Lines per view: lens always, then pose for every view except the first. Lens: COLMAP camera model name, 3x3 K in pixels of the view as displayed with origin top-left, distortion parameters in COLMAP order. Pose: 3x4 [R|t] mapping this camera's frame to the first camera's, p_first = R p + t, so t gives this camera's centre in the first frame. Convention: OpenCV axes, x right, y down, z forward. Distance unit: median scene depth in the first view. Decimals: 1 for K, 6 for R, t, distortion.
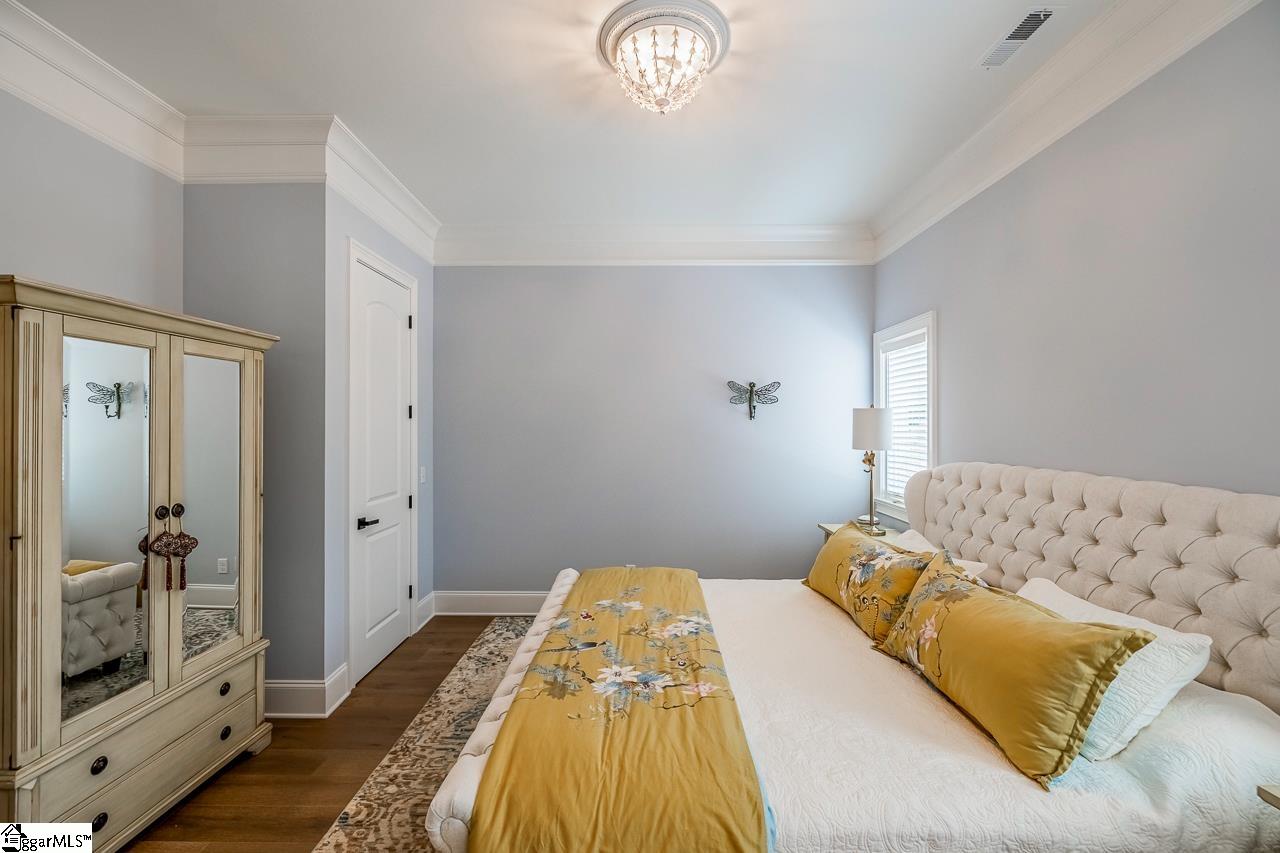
lens RADIAL K [[543.7, 0, 646.7], [0, 543.7, 431.0], [0, 0, 1]] dist [-0.000212, 0.000108]
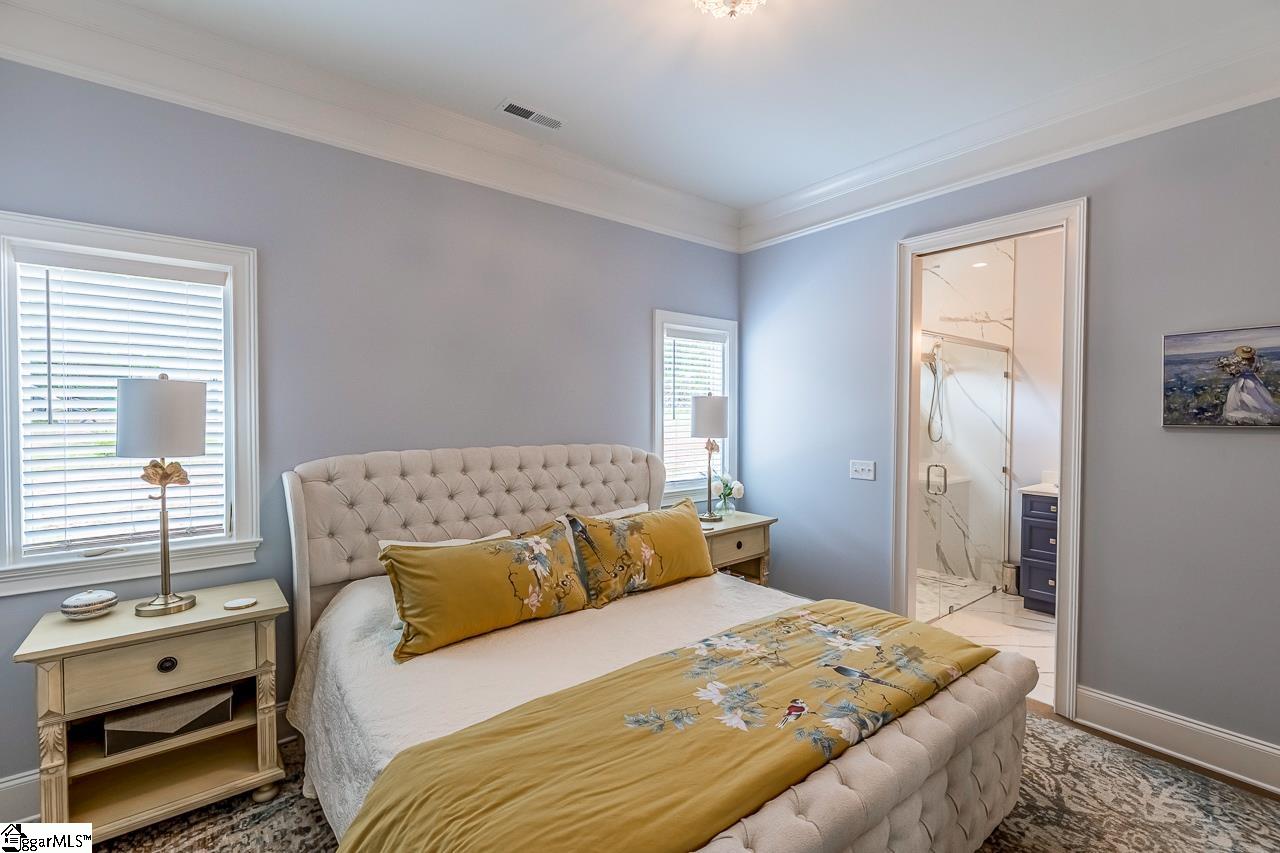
lens RADIAL K [[543.7, 0, 646.7], [0, 543.7, 431.0], [0, 0, 1]] dist [-0.000212, 0.000108]
pose [[-0.617088, -0.027058, 0.786429, -0.570797], [0.008038, 0.999140, 0.040684, -0.016860], [-0.786853, 0.031427, -0.616340, 1.747676]]
